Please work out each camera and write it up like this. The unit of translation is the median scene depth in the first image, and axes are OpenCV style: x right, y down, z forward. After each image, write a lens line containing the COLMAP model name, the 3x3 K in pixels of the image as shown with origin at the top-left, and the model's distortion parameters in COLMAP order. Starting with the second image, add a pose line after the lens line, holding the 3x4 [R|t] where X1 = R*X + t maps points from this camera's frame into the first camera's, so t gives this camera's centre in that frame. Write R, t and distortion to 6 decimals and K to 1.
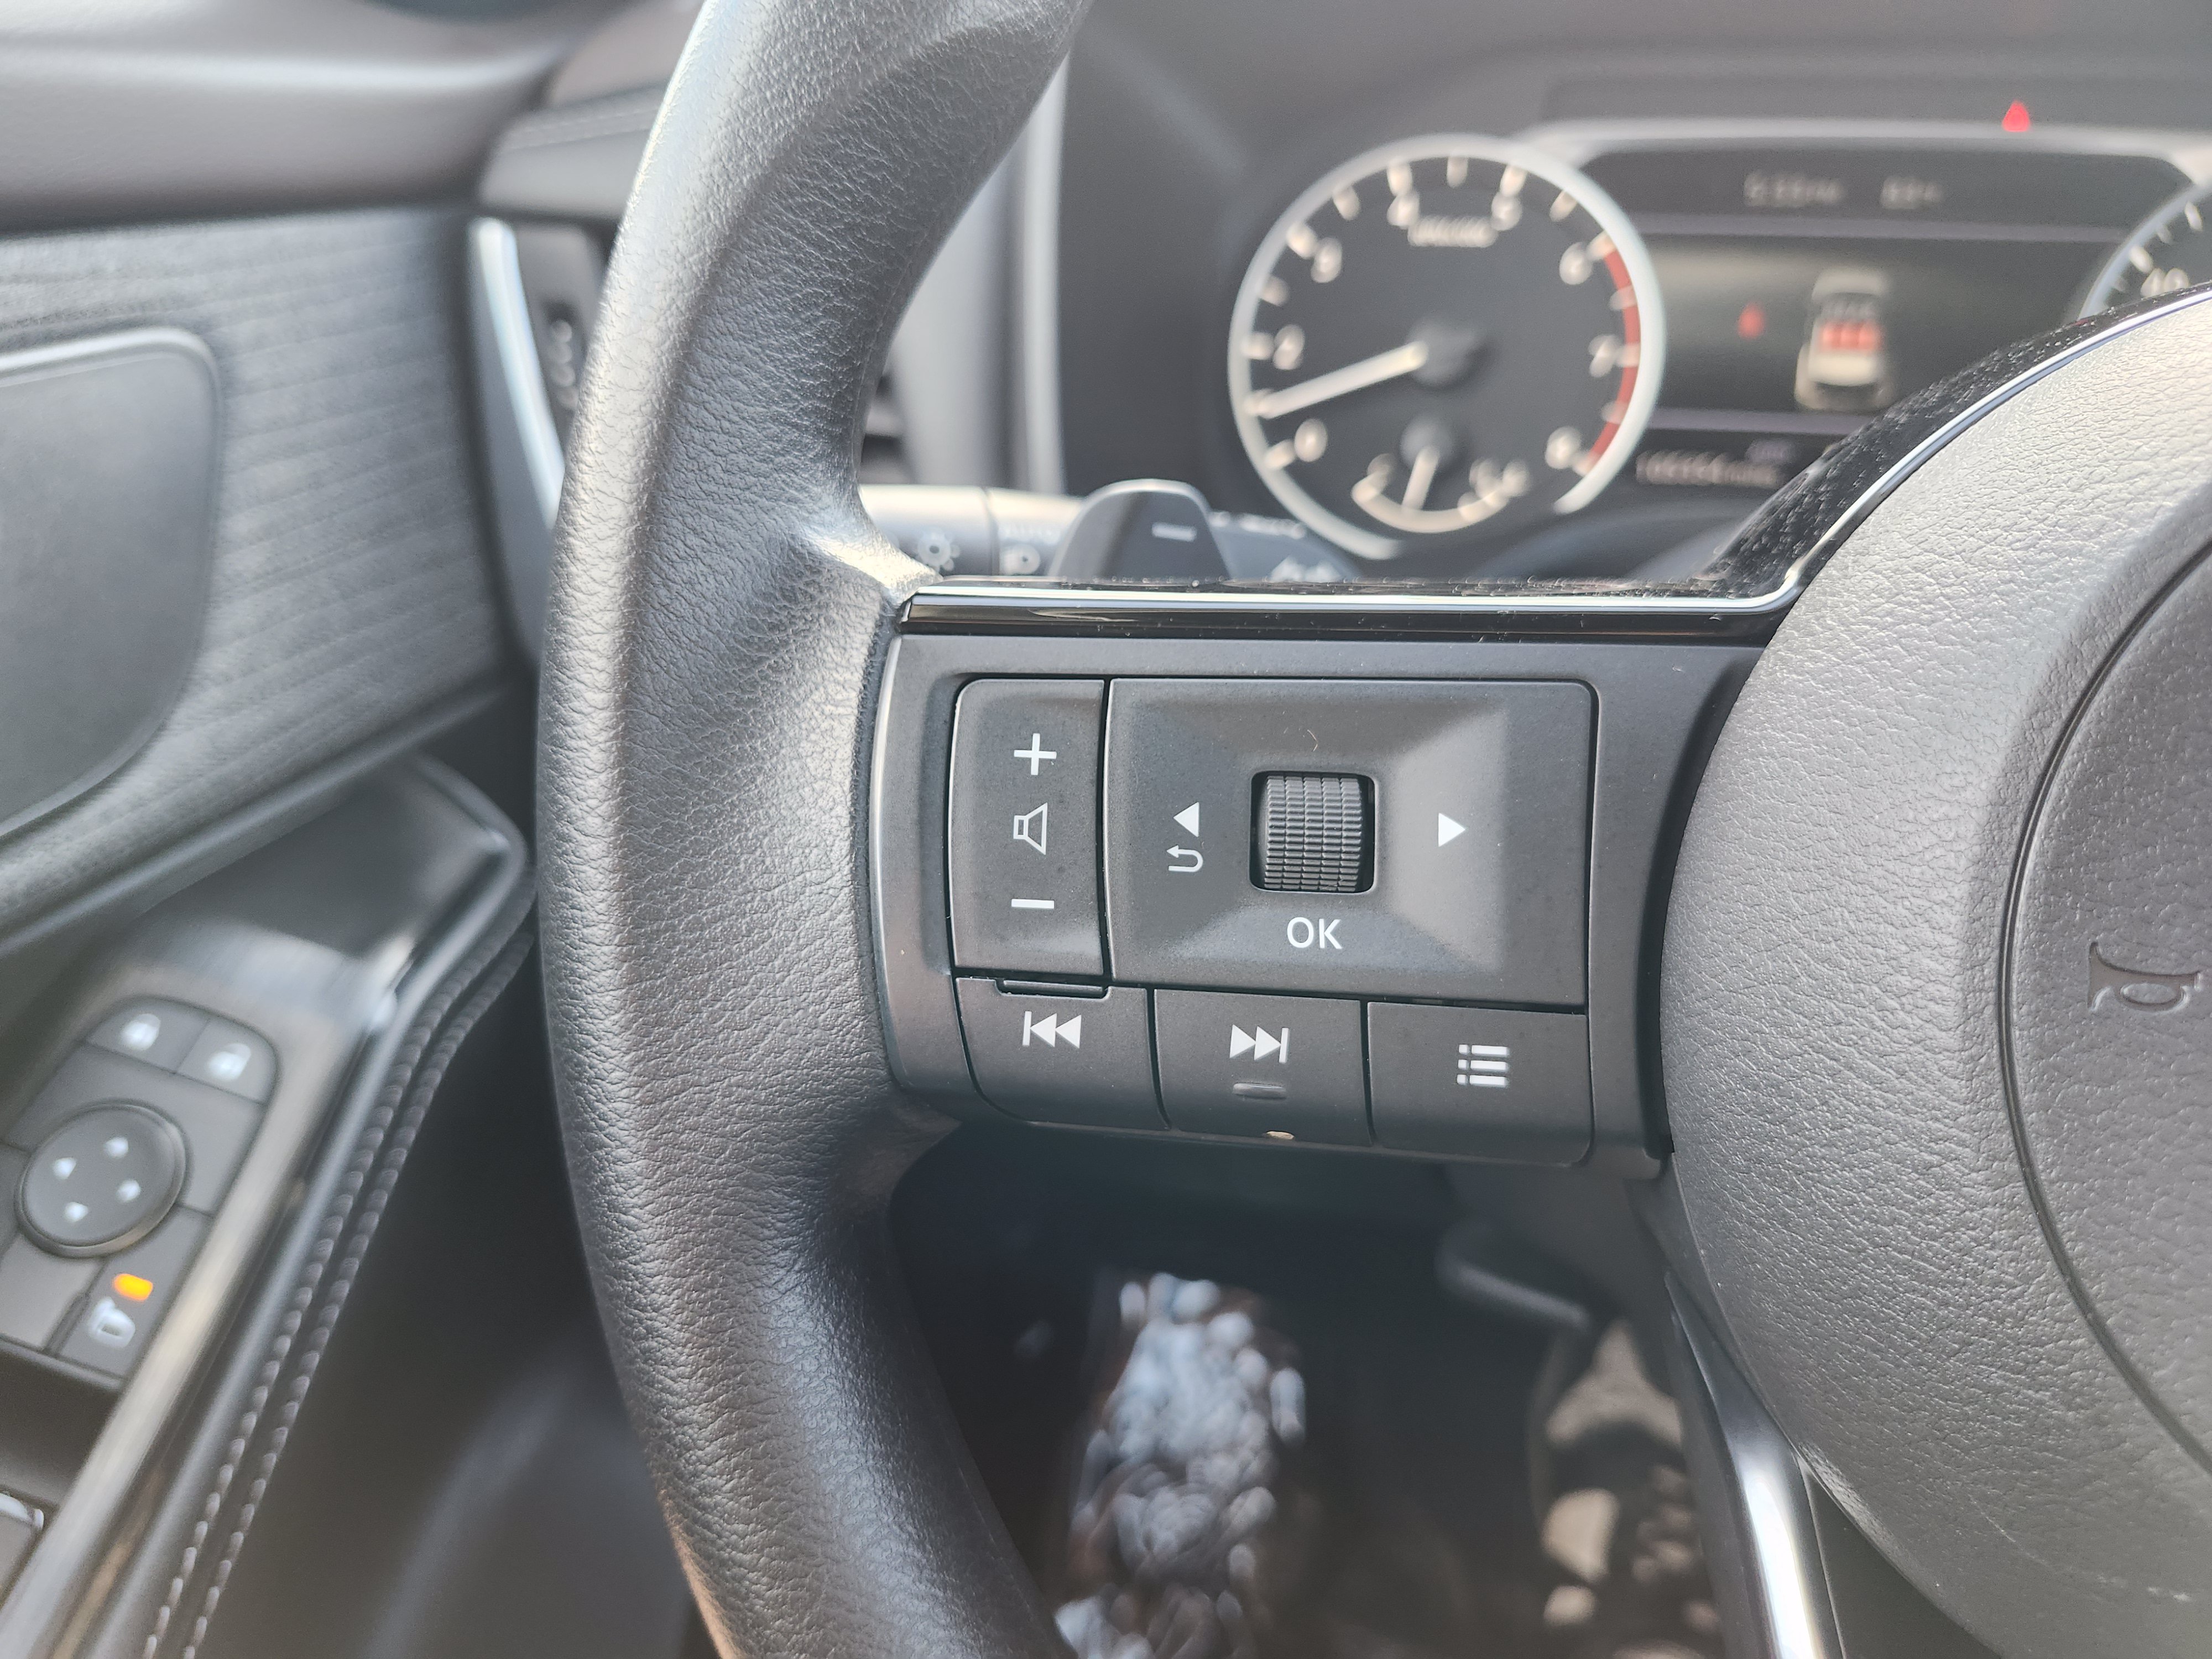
lens RADIAL K [[1604.9, 0, 1163.2], [0, 1604.9, 838.0], [0, 0, 1]] dist [0.099466, -0.190946]
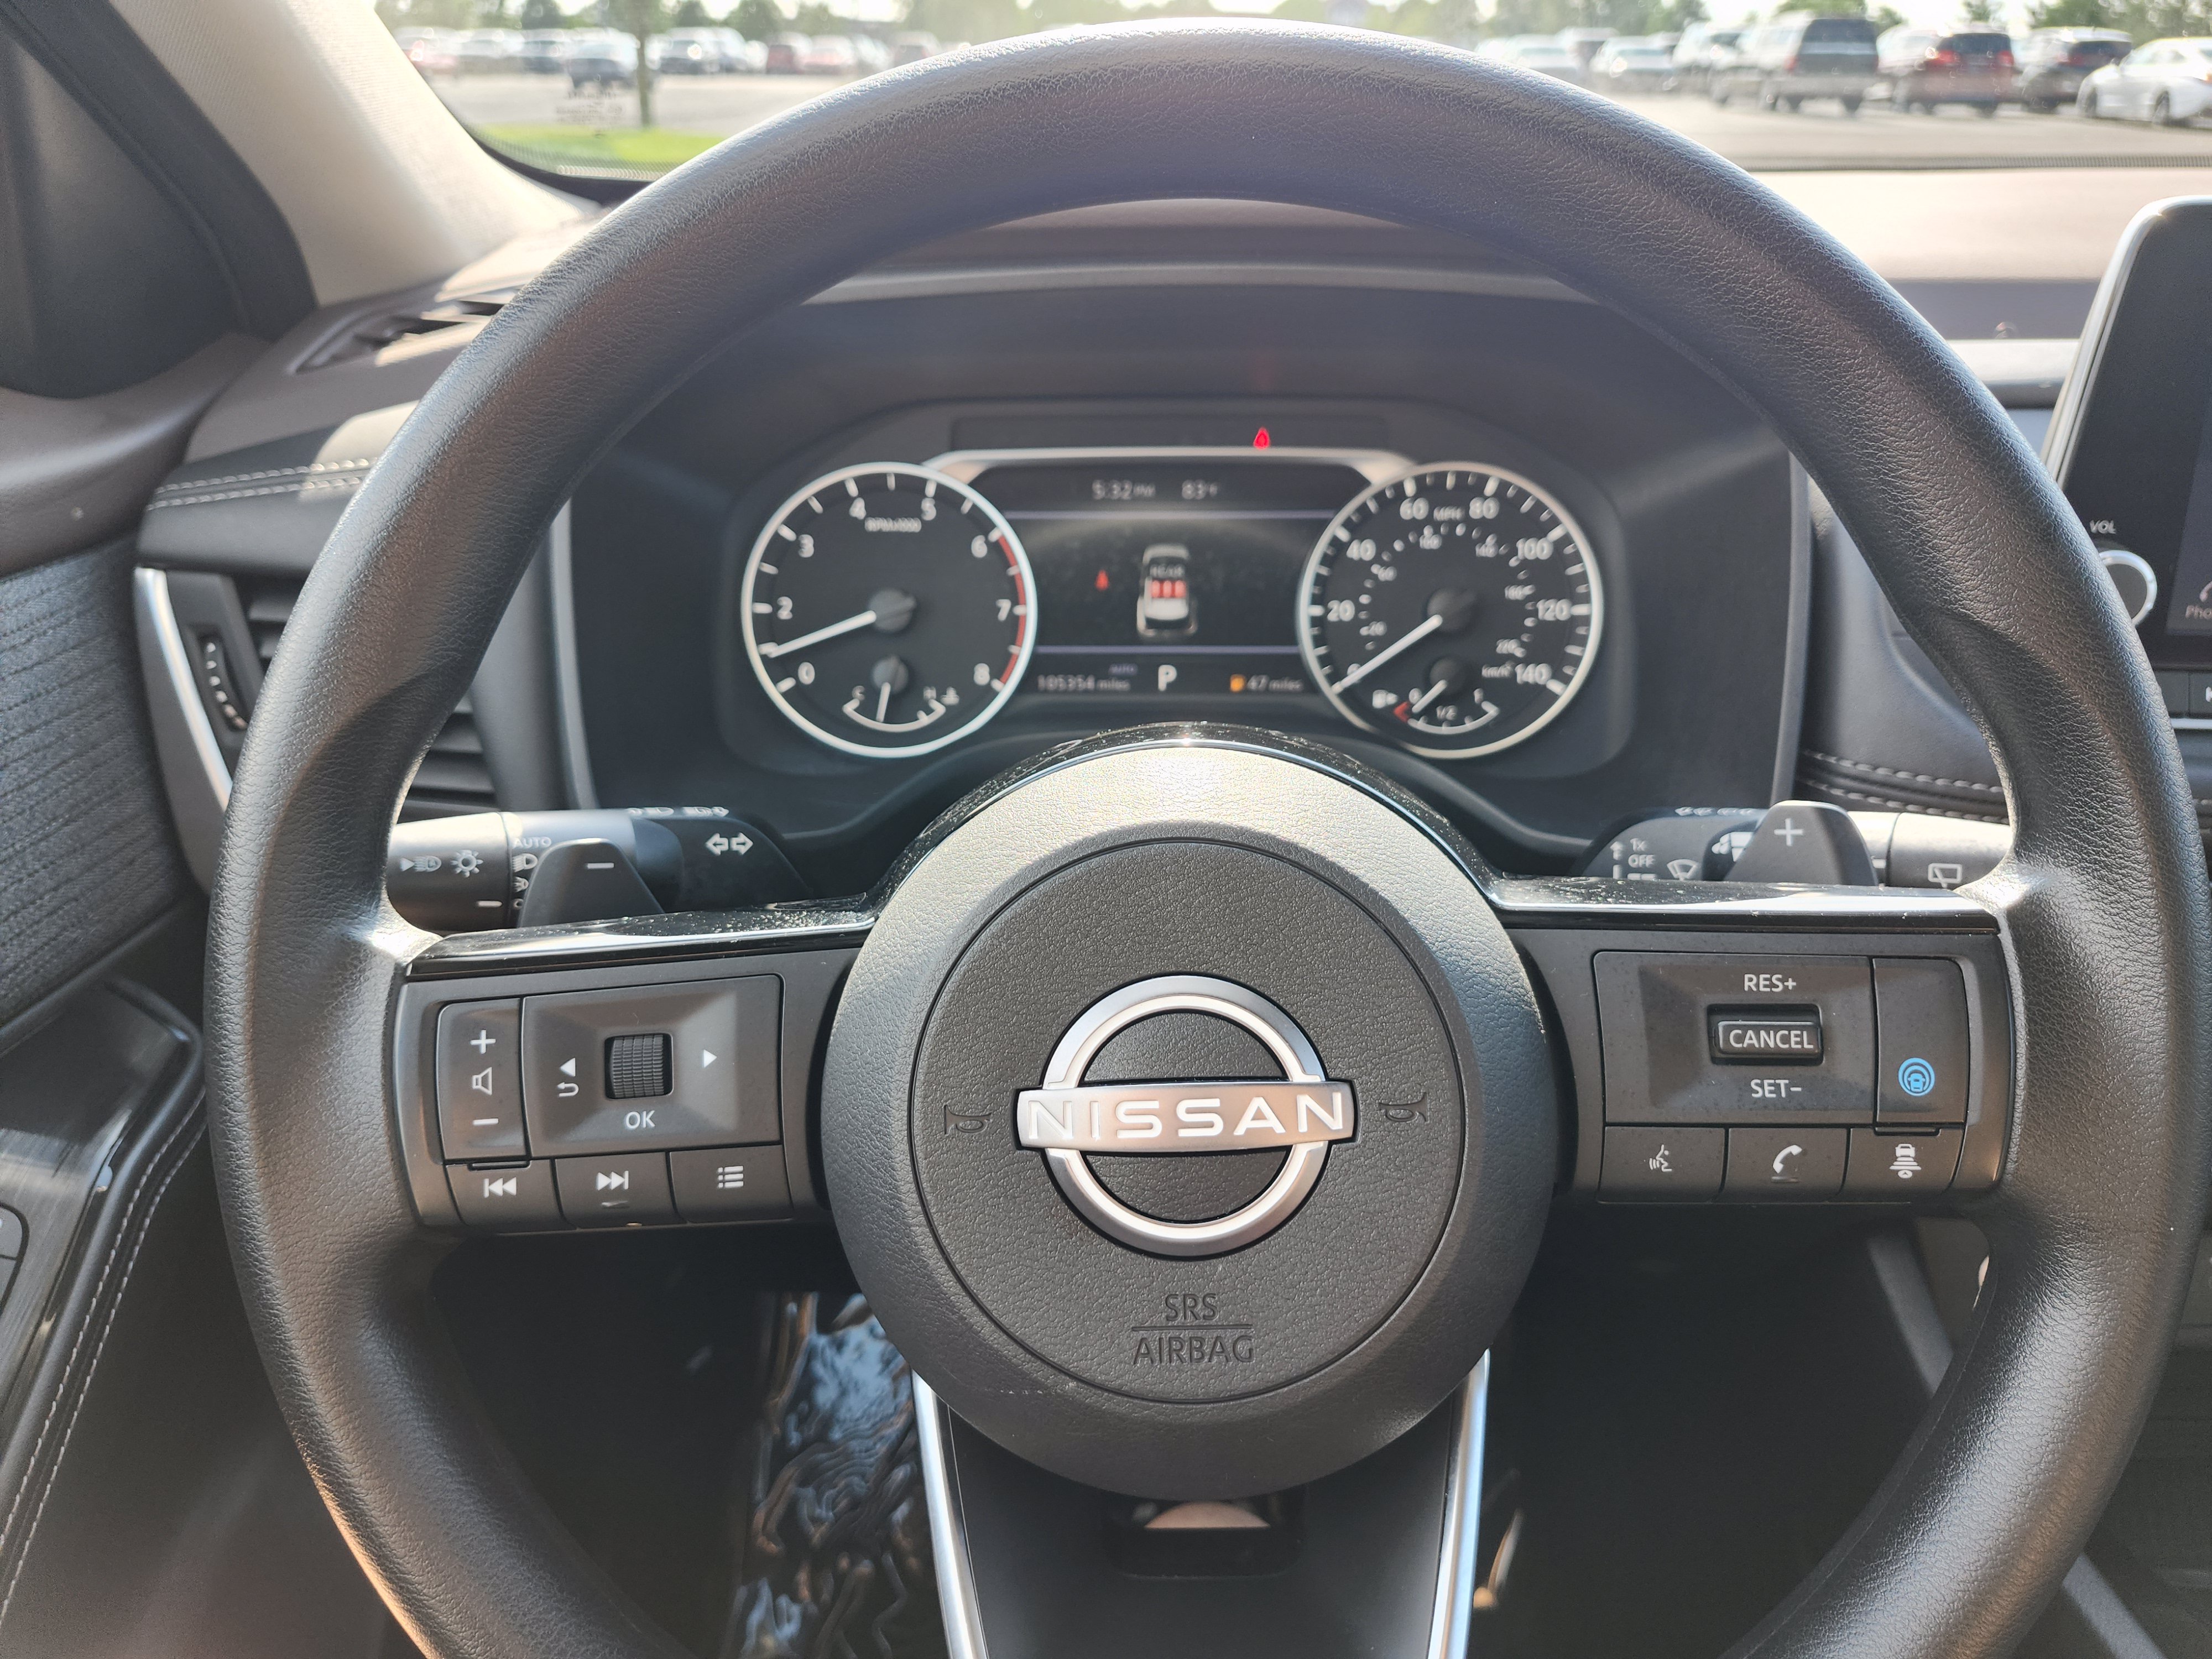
lens RADIAL K [[1507.3, 0, 1106.0], [0, 1507.3, 829.5], [0, 0, 1]] dist [0.085578, -0.115277]
pose [[0.985105, -0.081168, 0.151594, 0.355633], [0.084084, 0.996375, -0.012919, -0.196093], [-0.149996, 0.025473, 0.988358, -0.818296]]
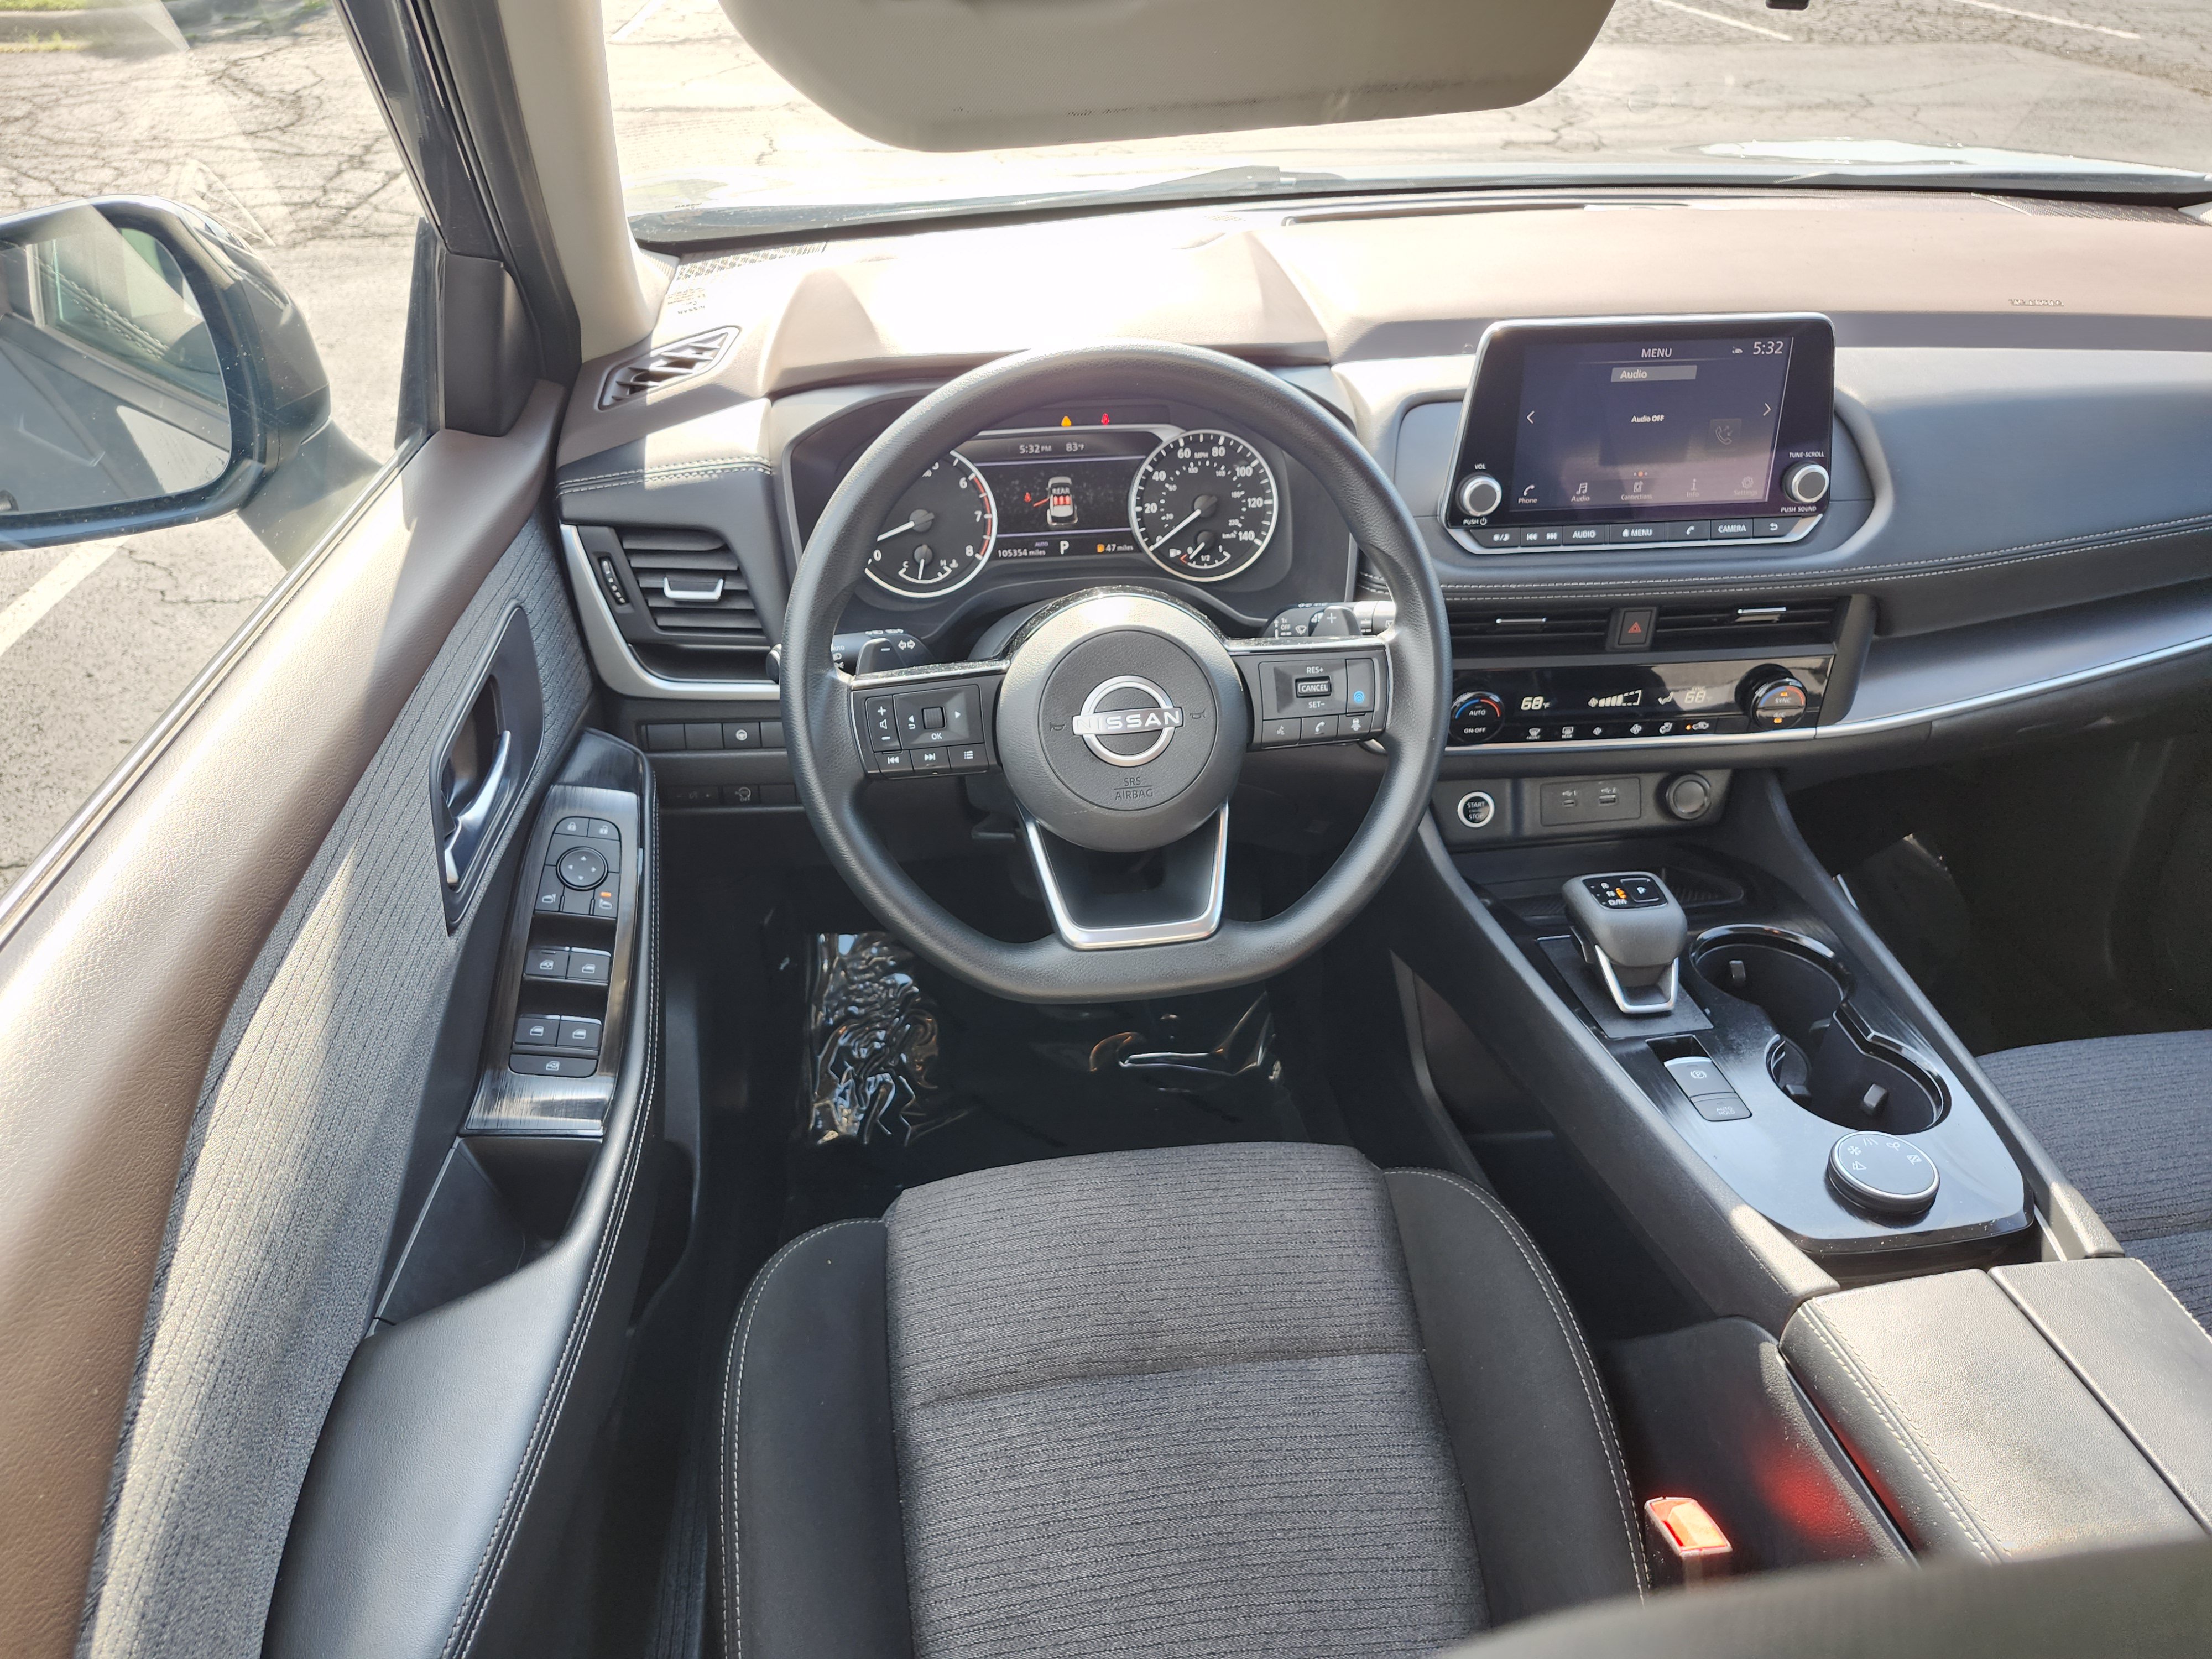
lens RADIAL K [[1500.7, 0, 1099.5], [0, 1500.7, 893.3], [0, 0, 1]] dist [0.089936, -0.111411]
pose [[0.950762, -0.188664, 0.245881, -0.716426], [0.147609, 0.973258, 0.176012, -0.232985], [-0.272512, -0.131051, 0.953186, -3.979857]]
